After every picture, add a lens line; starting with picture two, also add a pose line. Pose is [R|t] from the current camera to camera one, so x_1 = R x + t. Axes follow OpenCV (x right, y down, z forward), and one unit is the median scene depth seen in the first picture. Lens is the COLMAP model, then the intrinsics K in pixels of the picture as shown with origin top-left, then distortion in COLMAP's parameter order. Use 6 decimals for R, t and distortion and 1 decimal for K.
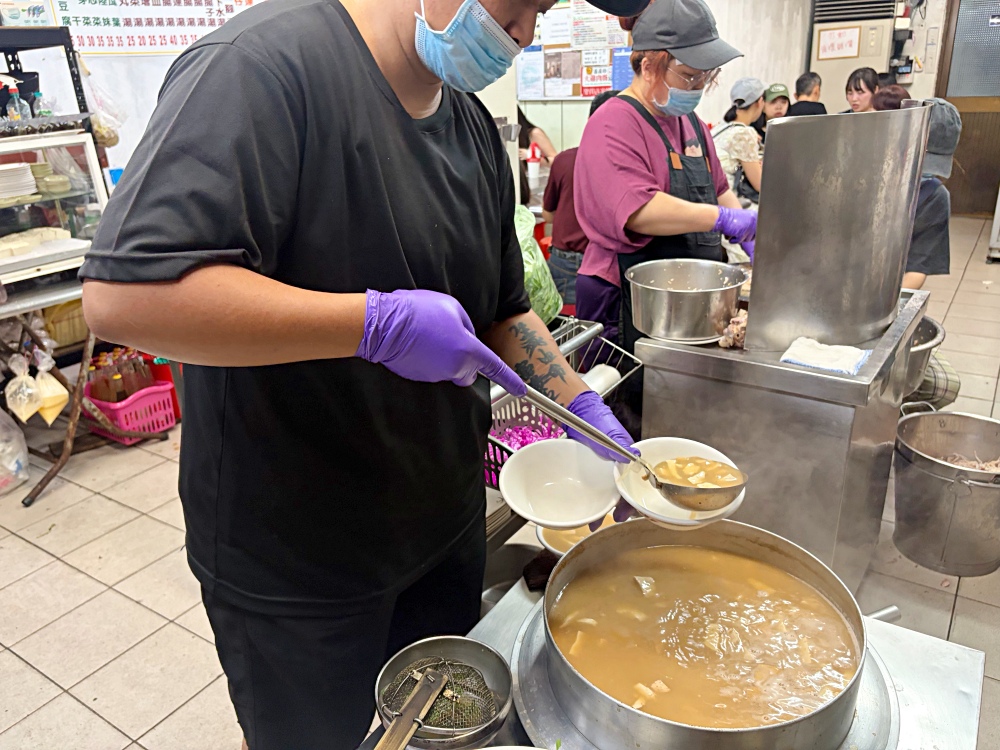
lens RADIAL K [[761.6, 0, 503.0], [0, 761.6, 397.2], [0, 0, 1]] dist [0.008991, -0.012550]
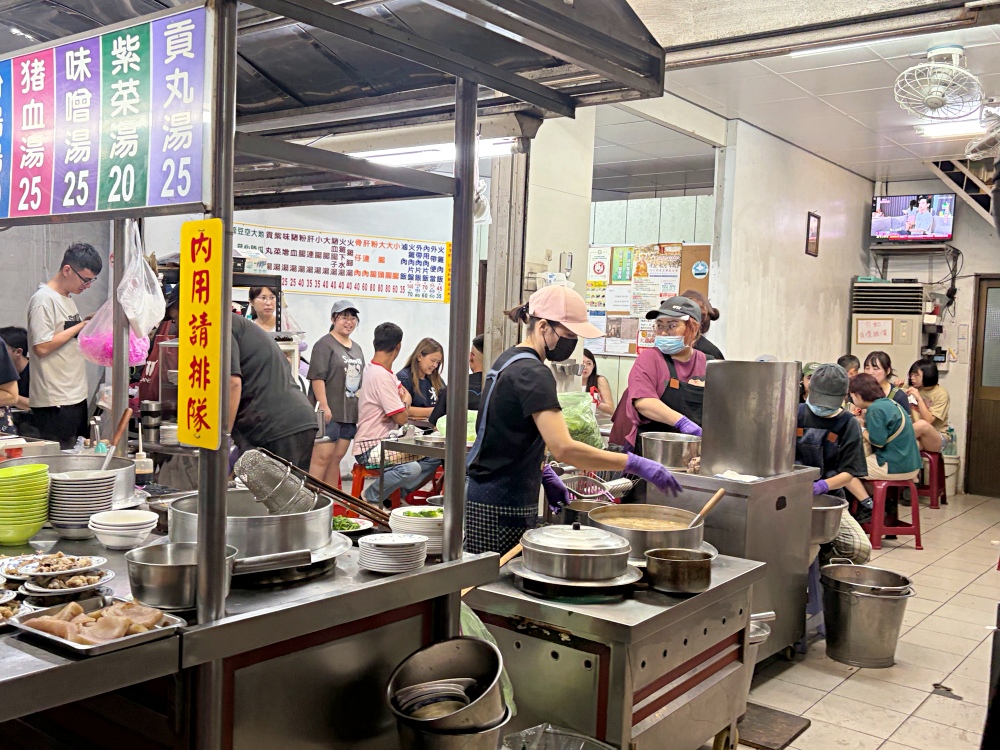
lens RADIAL K [[984.2, 0, 500.0], [0, 984.2, 375.0], [0, 0, 1]] dist [0.004044, 0.004505]
pose [[0.994586, 0.086474, -0.057634, -0.014443], [-0.101114, 0.933268, -0.344655, 0.165470], [0.023984, 0.348616, 0.936959, -0.381720]]
